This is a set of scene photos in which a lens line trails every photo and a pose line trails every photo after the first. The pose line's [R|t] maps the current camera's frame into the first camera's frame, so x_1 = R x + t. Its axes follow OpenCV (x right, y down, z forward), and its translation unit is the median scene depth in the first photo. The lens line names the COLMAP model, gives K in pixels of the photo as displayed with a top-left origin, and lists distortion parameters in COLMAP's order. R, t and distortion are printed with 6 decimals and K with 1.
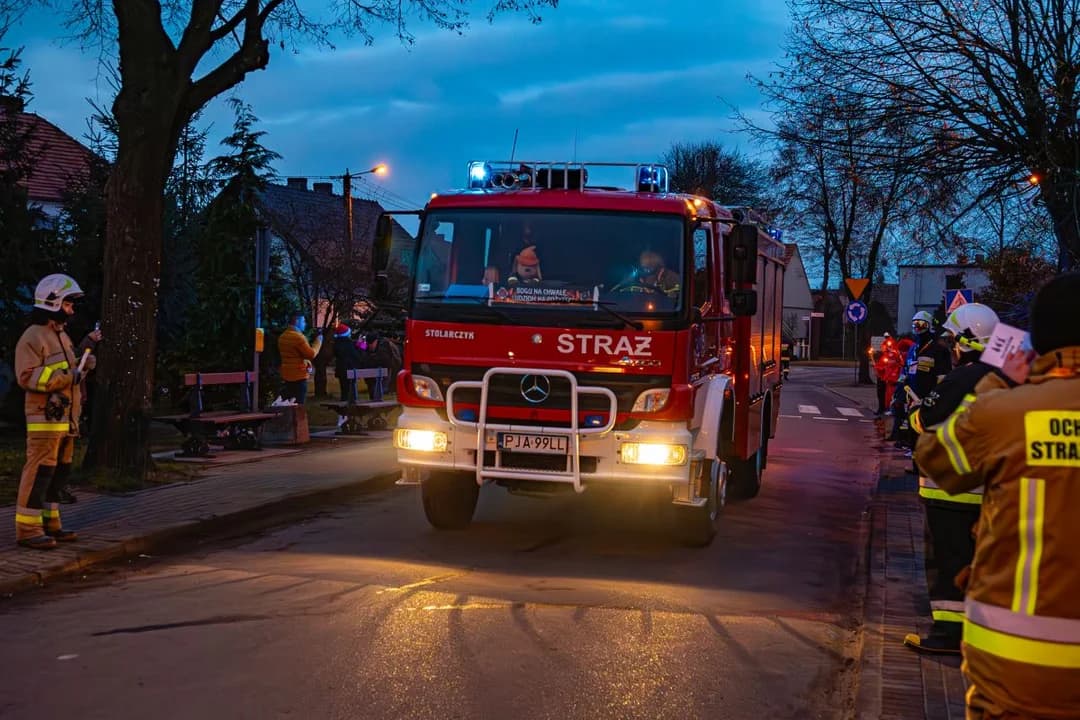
lens RADIAL K [[1018.3, 0, 601.1], [0, 1018.3, 339.8], [0, 0, 1]] dist [-0.009138, -0.008155]
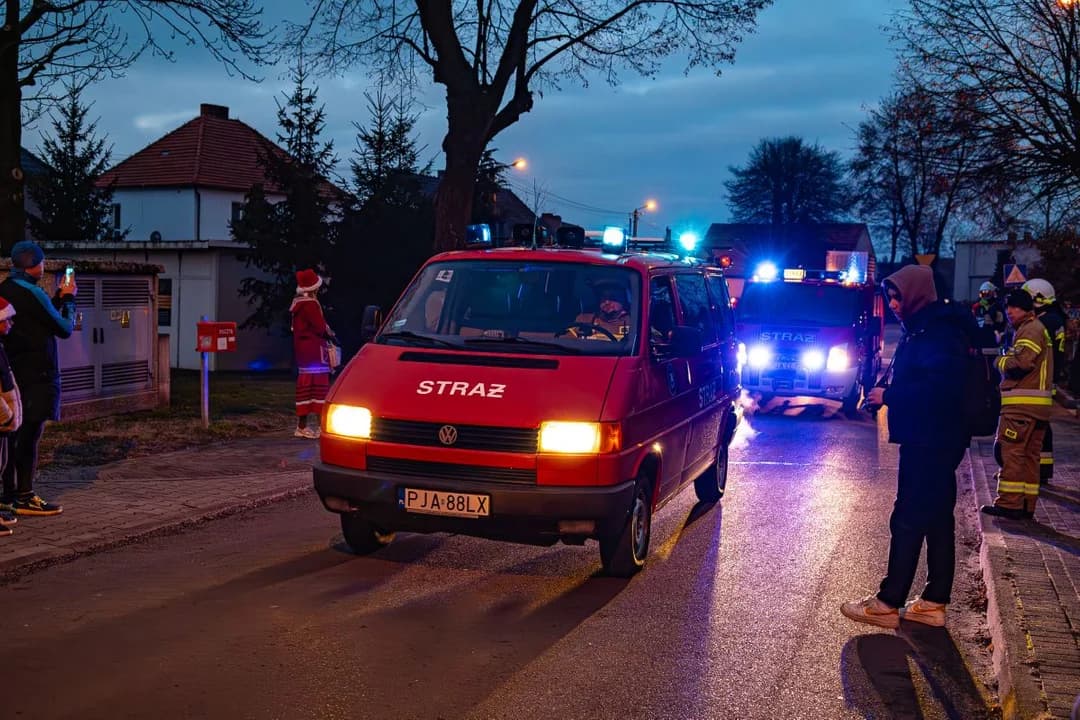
lens RADIAL K [[987.5, 0, 572.3], [0, 987.5, 349.7], [0, 0, 1]] dist [-0.031515, 0.004080]
pose [[0.997632, 0.004726, -0.068622, -0.101343], [-0.001929, 0.999167, 0.040768, 0.006514], [0.068757, -0.040539, 0.996809, -0.226622]]
